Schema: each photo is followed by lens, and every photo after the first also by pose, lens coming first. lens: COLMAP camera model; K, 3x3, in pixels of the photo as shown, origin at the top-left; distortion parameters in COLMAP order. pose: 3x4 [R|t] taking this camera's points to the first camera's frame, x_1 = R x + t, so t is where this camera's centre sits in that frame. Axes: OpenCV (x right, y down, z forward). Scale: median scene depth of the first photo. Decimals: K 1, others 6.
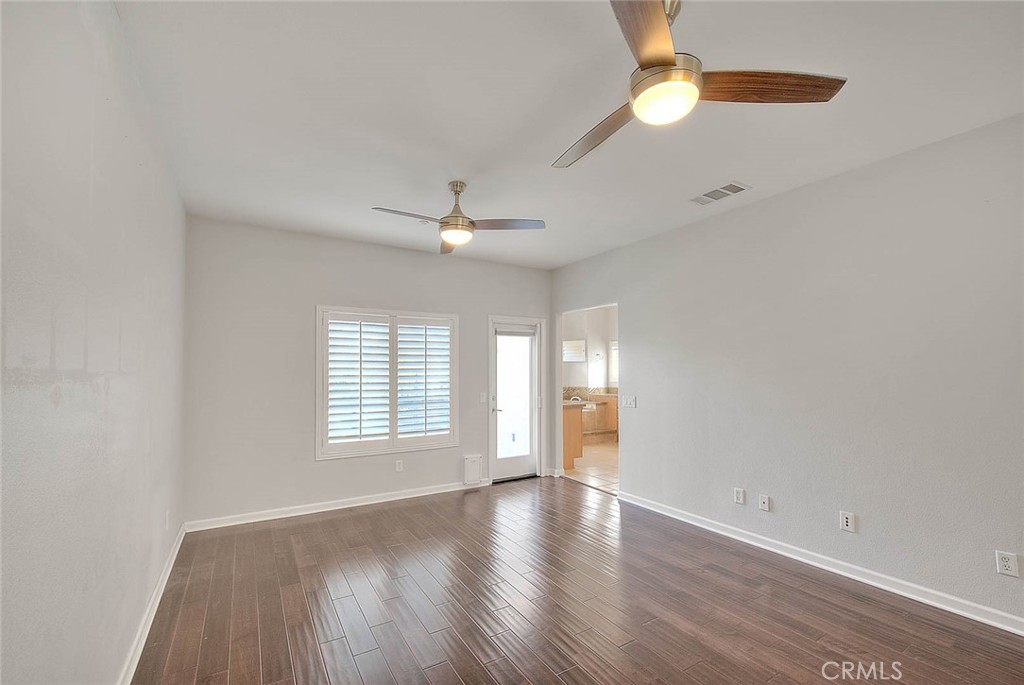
lens RADIAL K [[429.7, 0, 514.1], [0, 429.7, 358.8], [0, 0, 1]] dist [-0.000368, -0.000018]
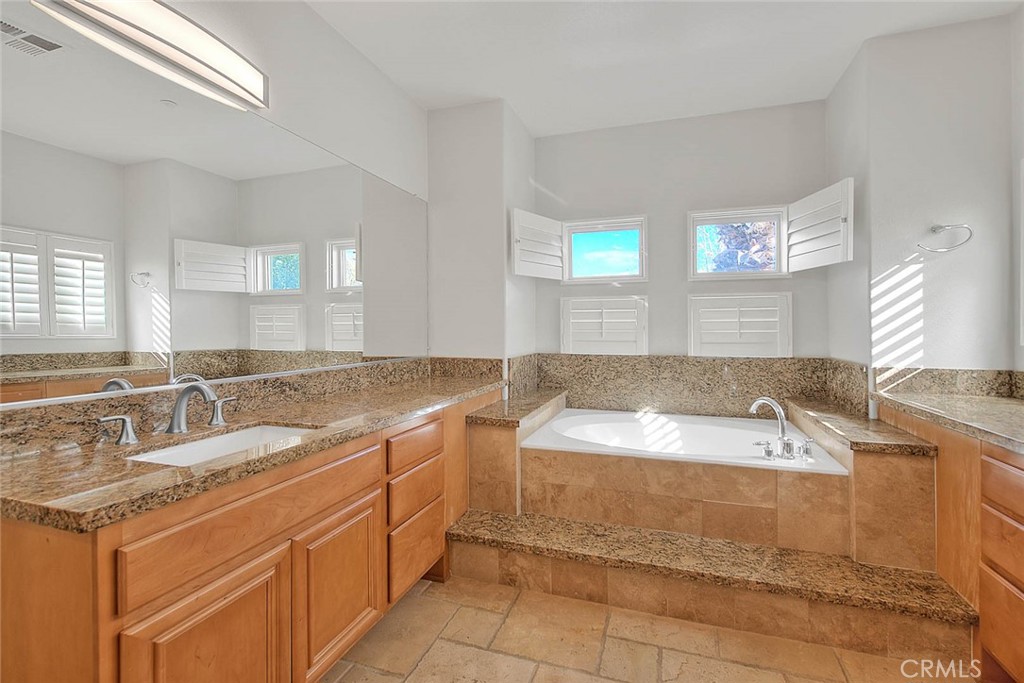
lens RADIAL K [[425.5, 0, 533.1], [0, 425.5, 329.2], [0, 0, 1]] dist [-0.000339, -0.000372]
pose [[0.648683, 0.007124, -0.761026, 0.372233], [0.021416, 0.999389, 0.027610, 0.055402], [0.760757, -0.034208, 0.648134, 1.108588]]
